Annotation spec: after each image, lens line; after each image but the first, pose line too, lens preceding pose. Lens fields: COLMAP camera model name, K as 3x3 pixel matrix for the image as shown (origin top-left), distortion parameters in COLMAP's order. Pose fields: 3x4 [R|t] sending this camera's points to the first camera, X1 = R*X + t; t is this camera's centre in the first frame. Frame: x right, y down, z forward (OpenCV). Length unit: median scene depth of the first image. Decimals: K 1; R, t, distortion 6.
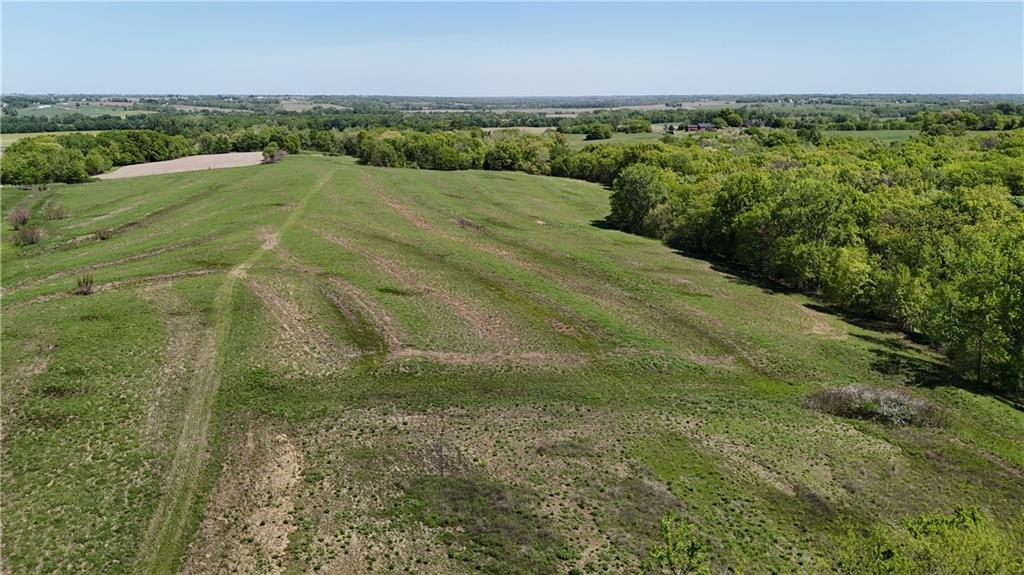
lens RADIAL K [[750.5, 0, 512.6], [0, 750.5, 287.6], [0, 0, 1]] dist [0.087147, -0.097890]
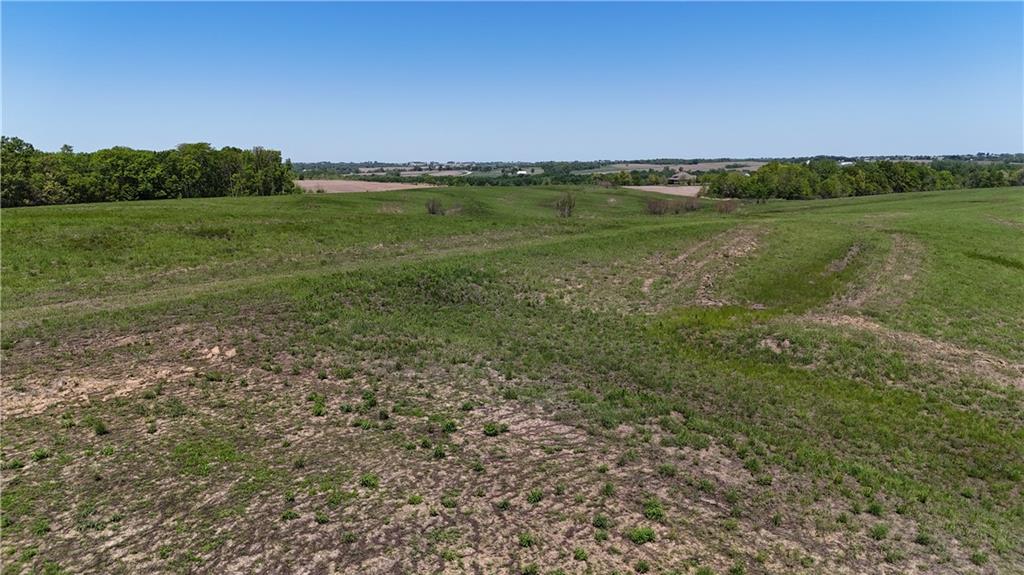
lens RADIAL K [[750.5, 0, 513.2], [0, 750.5, 284.4], [0, 0, 1]] dist [0.087147, -0.097890]
pose [[0.574895, 0.124530, -0.808695, 0.025795], [-0.192136, 0.981261, 0.014515, 0.036433], [0.795349, 0.147035, 0.588048, 0.252192]]
